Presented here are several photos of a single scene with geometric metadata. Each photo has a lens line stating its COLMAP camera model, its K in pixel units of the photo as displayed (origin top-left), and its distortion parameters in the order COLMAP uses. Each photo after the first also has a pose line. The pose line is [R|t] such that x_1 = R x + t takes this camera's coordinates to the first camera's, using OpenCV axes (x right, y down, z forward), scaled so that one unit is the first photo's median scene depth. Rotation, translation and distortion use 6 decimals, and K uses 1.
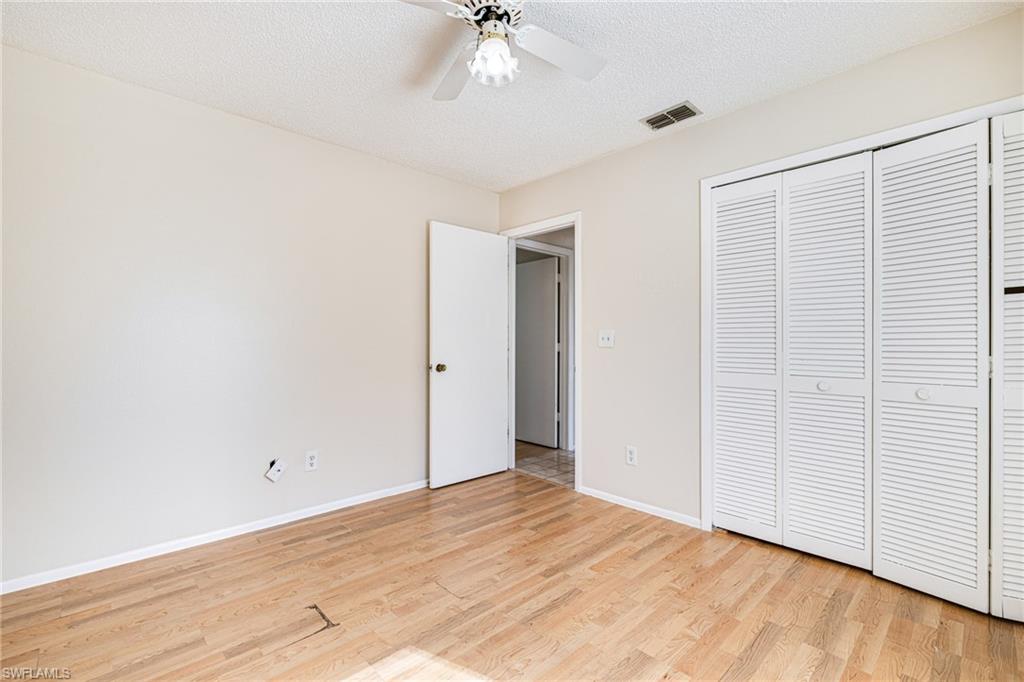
lens RADIAL K [[451.2, 0, 512.3], [0, 451.2, 343.6], [0, 0, 1]] dist [0.001062, -0.000051]
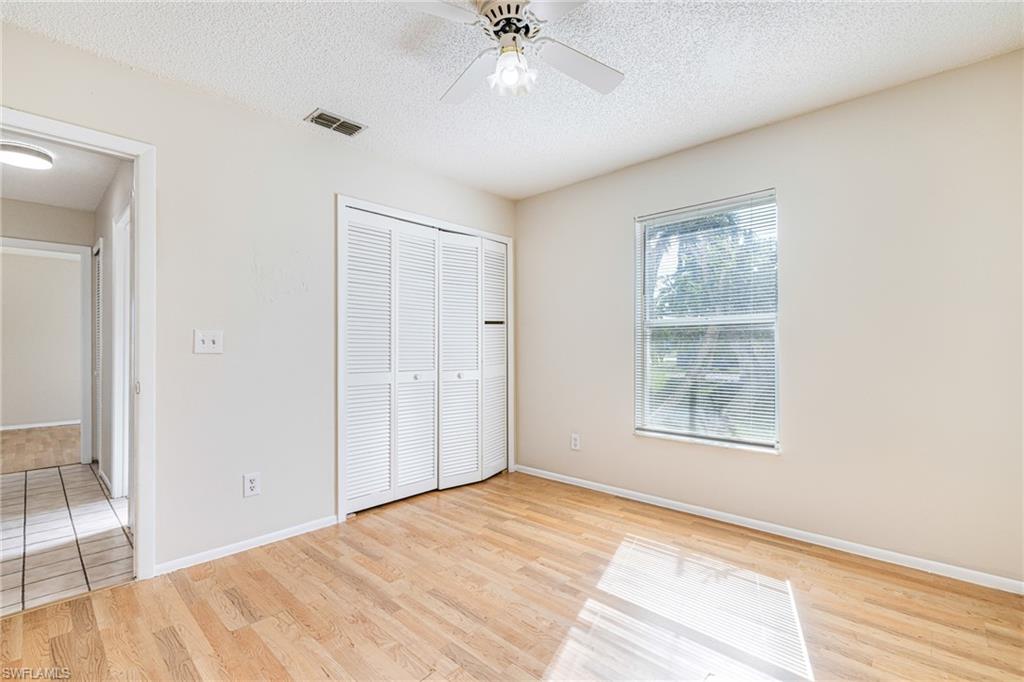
lens RADIAL K [[441.5, 0, 508.8], [0, 441.5, 344.8], [0, 0, 1]] dist [-0.001778, 0.000150]
pose [[-0.037248, 0.005447, 0.999291, -0.783497], [0.000757, 0.999985, -0.005423, -0.002381], [-0.999306, 0.000555, -0.037252, 0.787287]]
